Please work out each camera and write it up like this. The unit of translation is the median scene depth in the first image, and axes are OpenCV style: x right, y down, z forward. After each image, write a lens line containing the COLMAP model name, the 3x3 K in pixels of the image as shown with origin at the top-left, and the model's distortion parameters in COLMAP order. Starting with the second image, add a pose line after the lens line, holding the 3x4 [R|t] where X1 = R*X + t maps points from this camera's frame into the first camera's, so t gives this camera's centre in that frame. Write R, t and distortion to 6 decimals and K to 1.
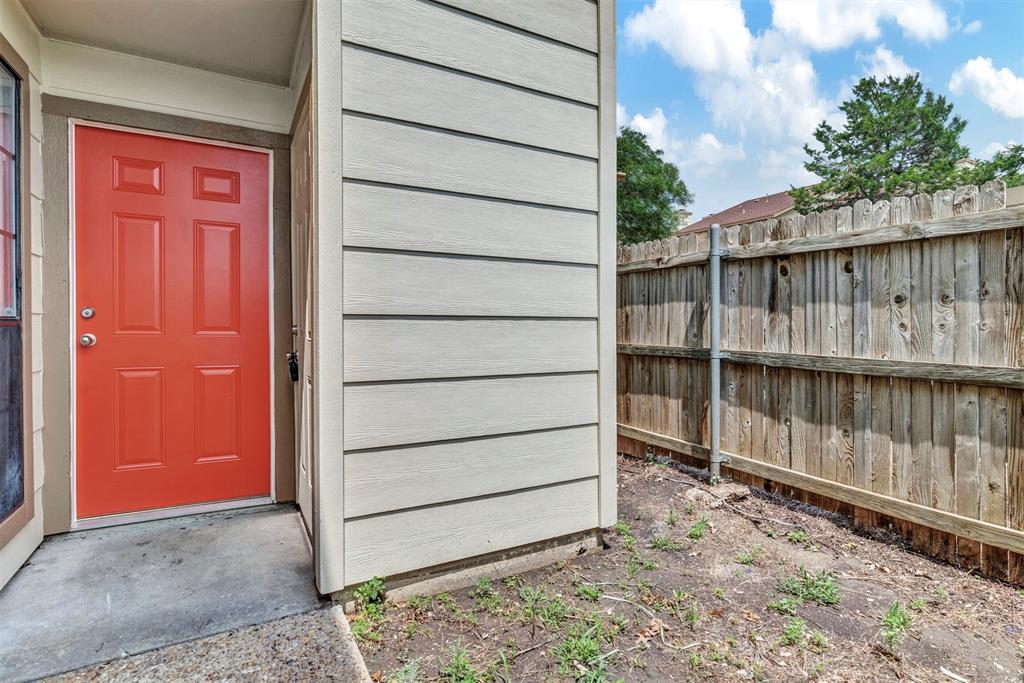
lens RADIAL K [[520.6, 0, 512.7], [0, 520.6, 332.8], [0, 0, 1]] dist [-0.012157, 0.000567]
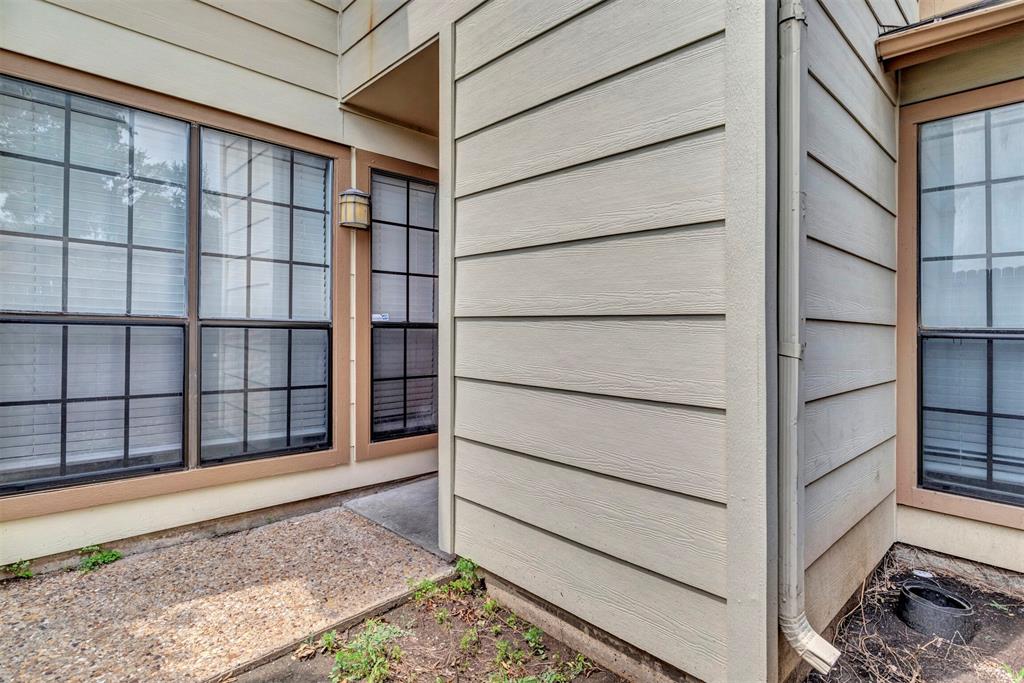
lens RADIAL K [[520.6, 0, 511.3], [0, 520.6, 333.9], [0, 0, 1]] dist [-0.012157, 0.000567]
pose [[0.254963, 0.011488, -0.966883, 0.718516], [-0.023305, 0.999712, 0.005733, -0.006407], [0.966670, 0.021072, 0.255157, 0.719121]]
